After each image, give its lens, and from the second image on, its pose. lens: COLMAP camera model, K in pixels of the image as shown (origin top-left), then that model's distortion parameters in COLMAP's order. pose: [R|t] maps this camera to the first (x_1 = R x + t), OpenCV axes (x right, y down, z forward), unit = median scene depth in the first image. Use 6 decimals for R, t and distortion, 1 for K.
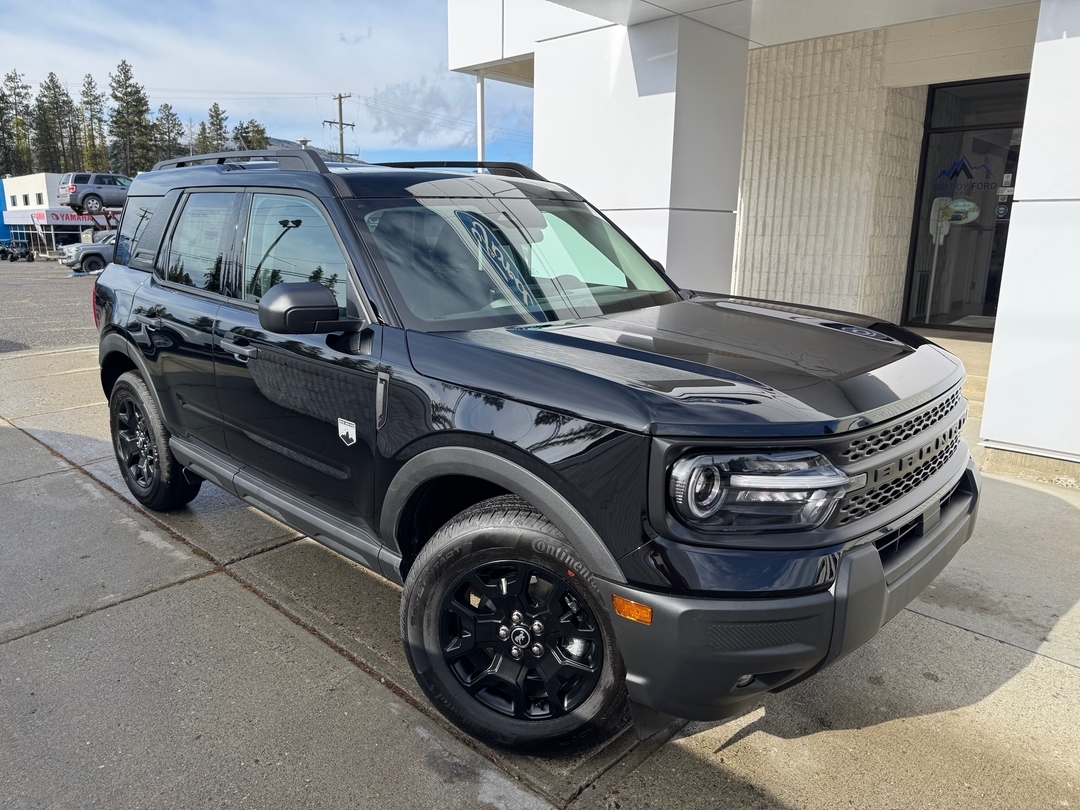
lens RADIAL K [[776.7, 0, 540.0], [0, 776.7, 401.6], [0, 0, 1]] dist [0.005388, -0.012295]
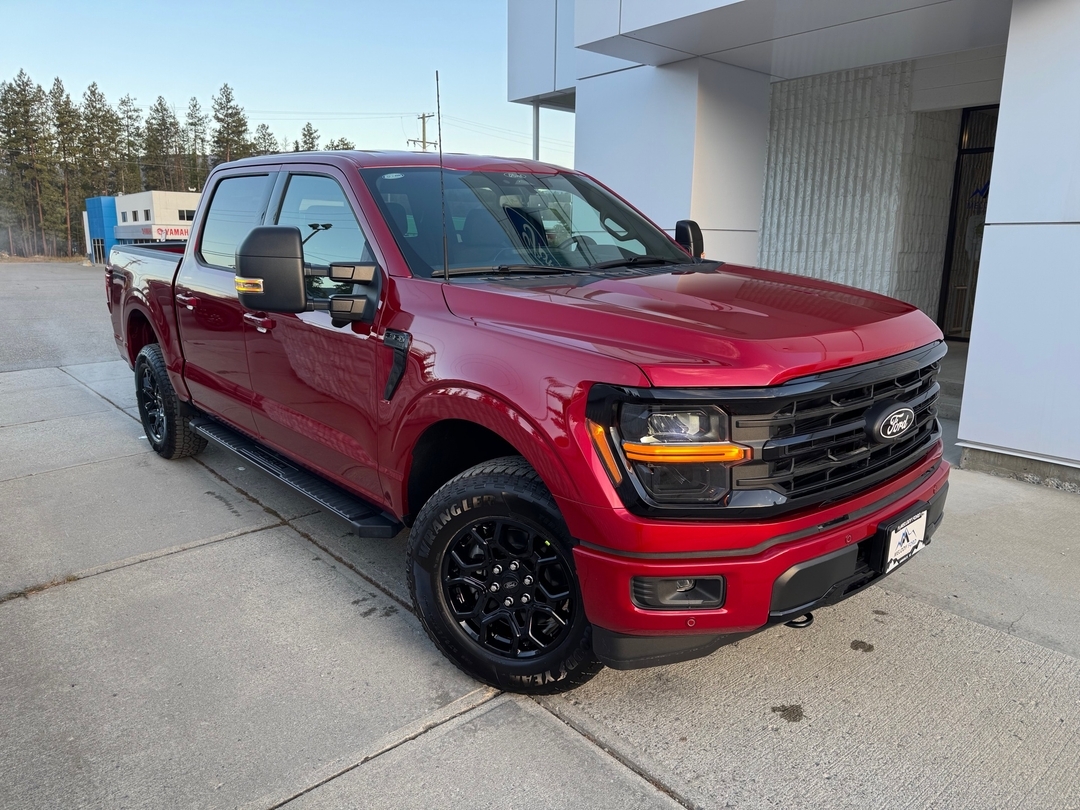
lens RADIAL K [[776.7, 0, 545.0], [0, 776.7, 403.0], [0, 0, 1]] dist [0.005388, -0.012295]
pose [[0.995445, 0.017960, -0.093626, 0.047510], [-0.019265, 0.999729, -0.013047, 0.012198], [0.093366, 0.014792, 0.995522, -0.082676]]
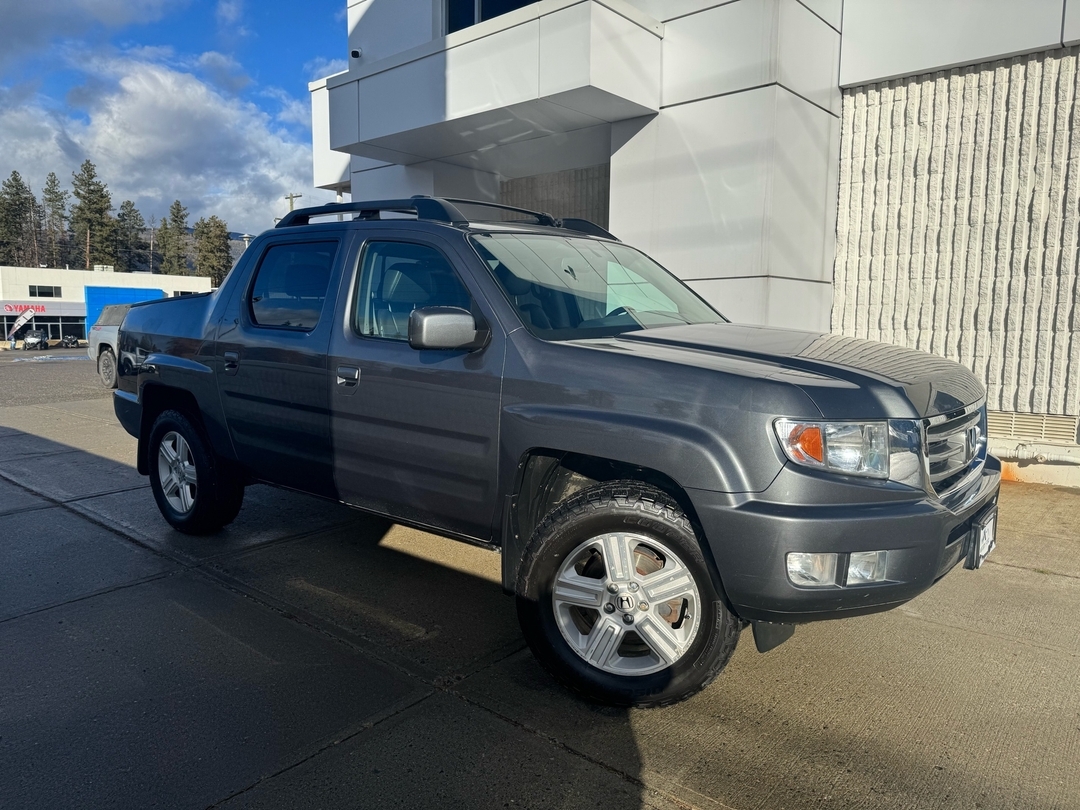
lens RADIAL K [[776.7, 0, 547.5], [0, 776.7, 404.0], [0, 0, 1]] dist [0.005388, -0.012295]
pose [[0.998573, -0.009699, 0.052517, 0.208794], [0.015438, 0.993811, -0.110009, 0.080021], [-0.051125, 0.110662, 0.992542, -0.269085]]
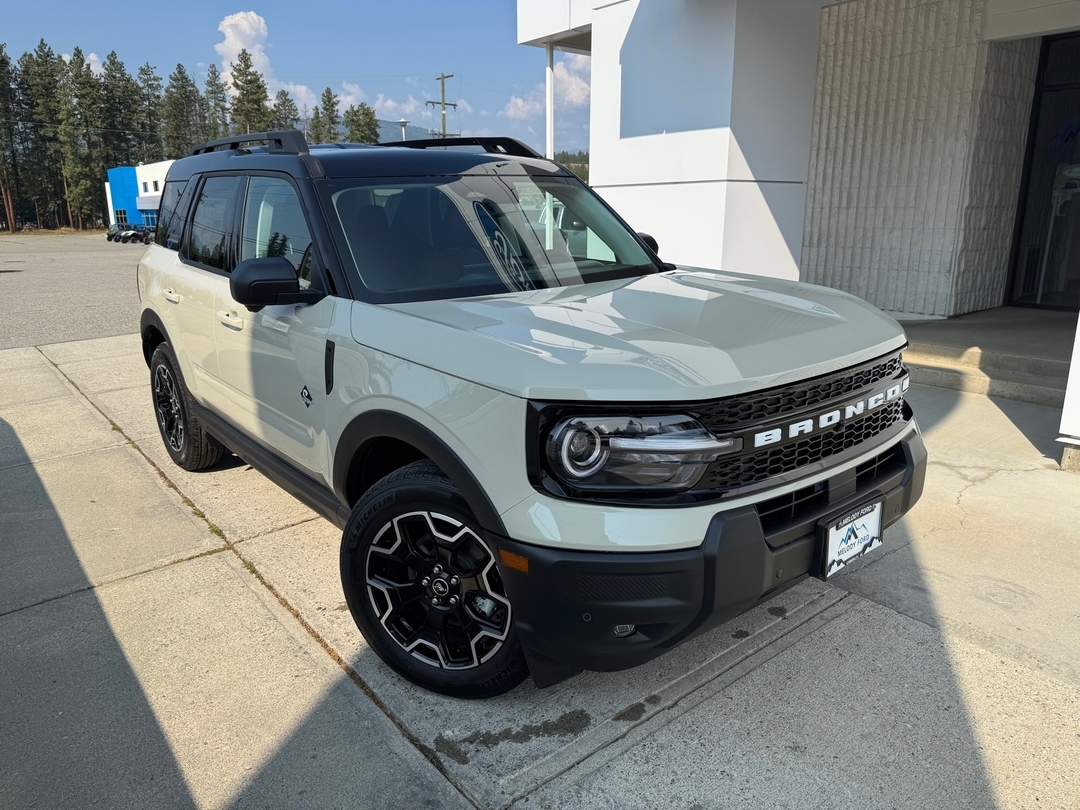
lens RADIAL K [[776.7, 0, 538.6], [0, 776.7, 404.9], [0, 0, 1]] dist [0.005388, -0.012295]
pose [[0.990922, 0.016960, -0.133361, 0.049571], [-0.012732, 0.999391, 0.032488, -0.003805], [0.133830, -0.030495, 0.990535, 0.019264]]
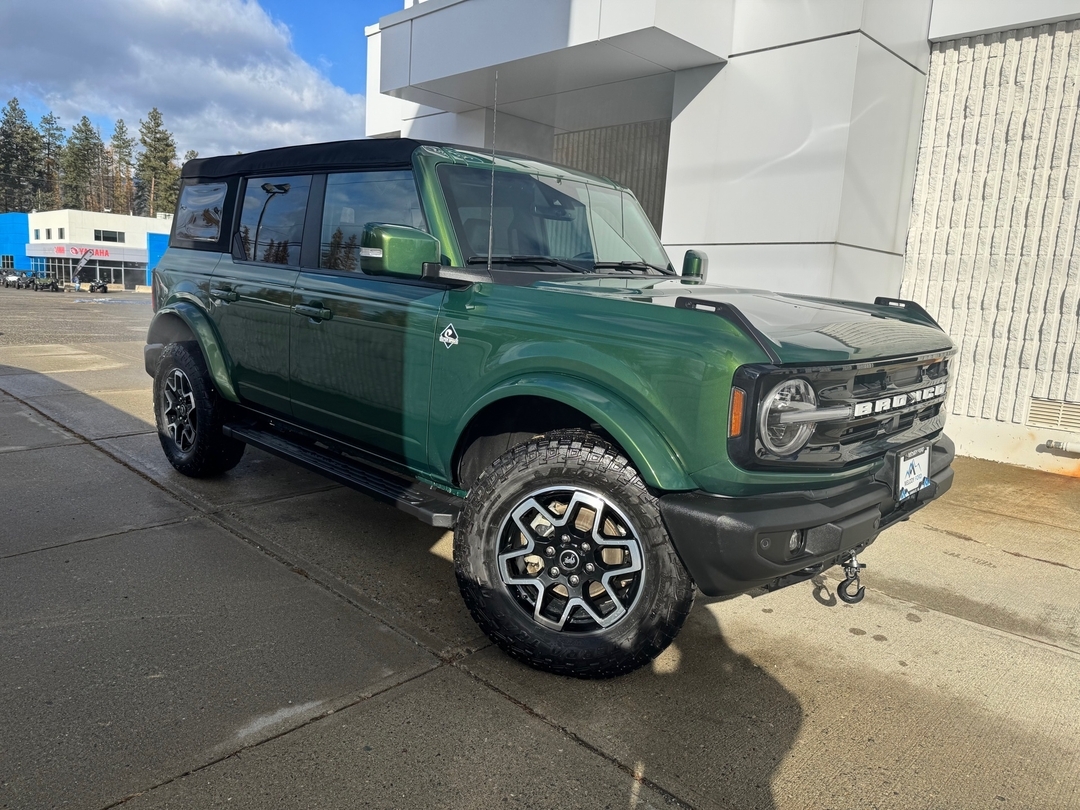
lens RADIAL K [[776.7, 0, 548.0], [0, 776.7, 409.7], [0, 0, 1]] dist [0.005388, -0.012295]
pose [[0.998892, 0.046734, -0.005520, 0.216031], [-0.046988, 0.996934, -0.062568, 0.081611], [0.002579, 0.062758, 0.998025, -0.236667]]
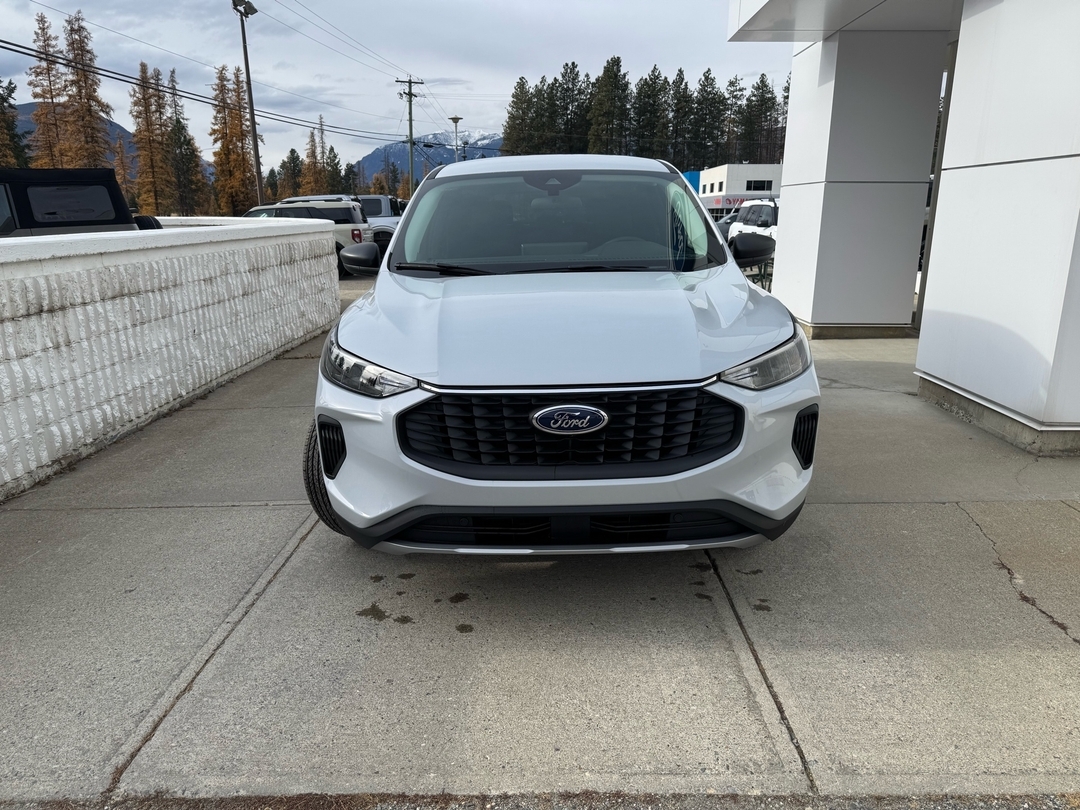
lens RADIAL K [[776.7, 0, 550.9], [0, 776.7, 398.6], [0, 0, 1]] dist [0.005388, -0.012295]
pose [[0.685214, 0.158445, -0.710899, 0.467387], [-0.144542, 0.986220, 0.080489, -0.004157], [0.713856, 0.047603, 0.698673, 0.027721]]
